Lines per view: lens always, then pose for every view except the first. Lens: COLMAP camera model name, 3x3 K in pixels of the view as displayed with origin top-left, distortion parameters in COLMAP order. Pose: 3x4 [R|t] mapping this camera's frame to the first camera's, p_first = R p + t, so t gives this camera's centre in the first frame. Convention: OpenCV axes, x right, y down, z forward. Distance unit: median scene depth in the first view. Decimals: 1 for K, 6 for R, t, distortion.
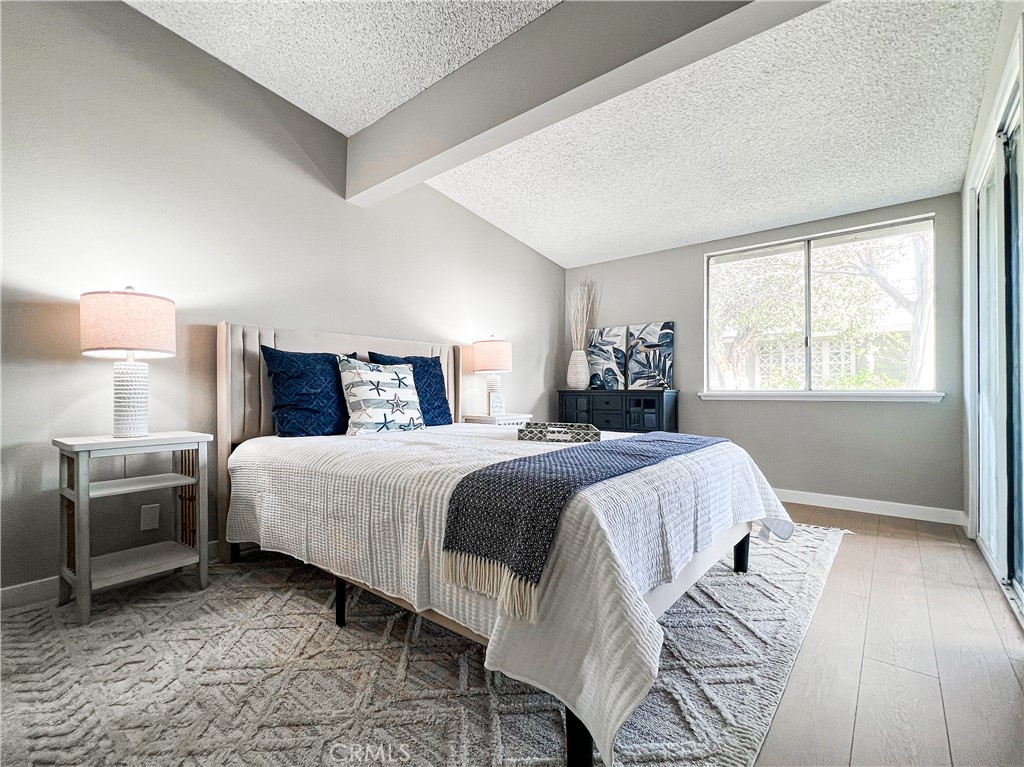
lens RADIAL K [[461.7, 0, 508.3], [0, 461.7, 389.0], [0, 0, 1]] dist [-0.001330, -0.000104]
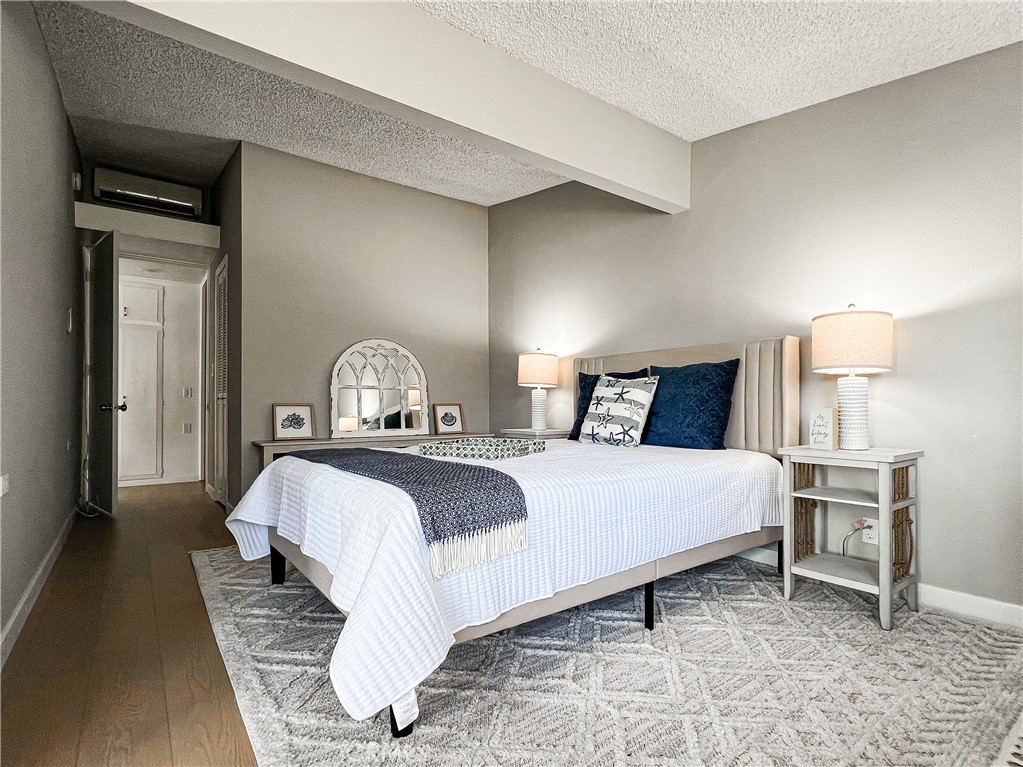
lens RADIAL K [[526.8, 0, 553.3], [0, 526.8, 401.5], [0, 0, 1]] dist [-0.000464, -0.000283]
pose [[-0.196728, -0.003860, -0.980451, 0.929895], [0.006651, 0.999964, -0.005271, 0.000586], [0.980436, -0.007558, -0.196695, 1.104108]]
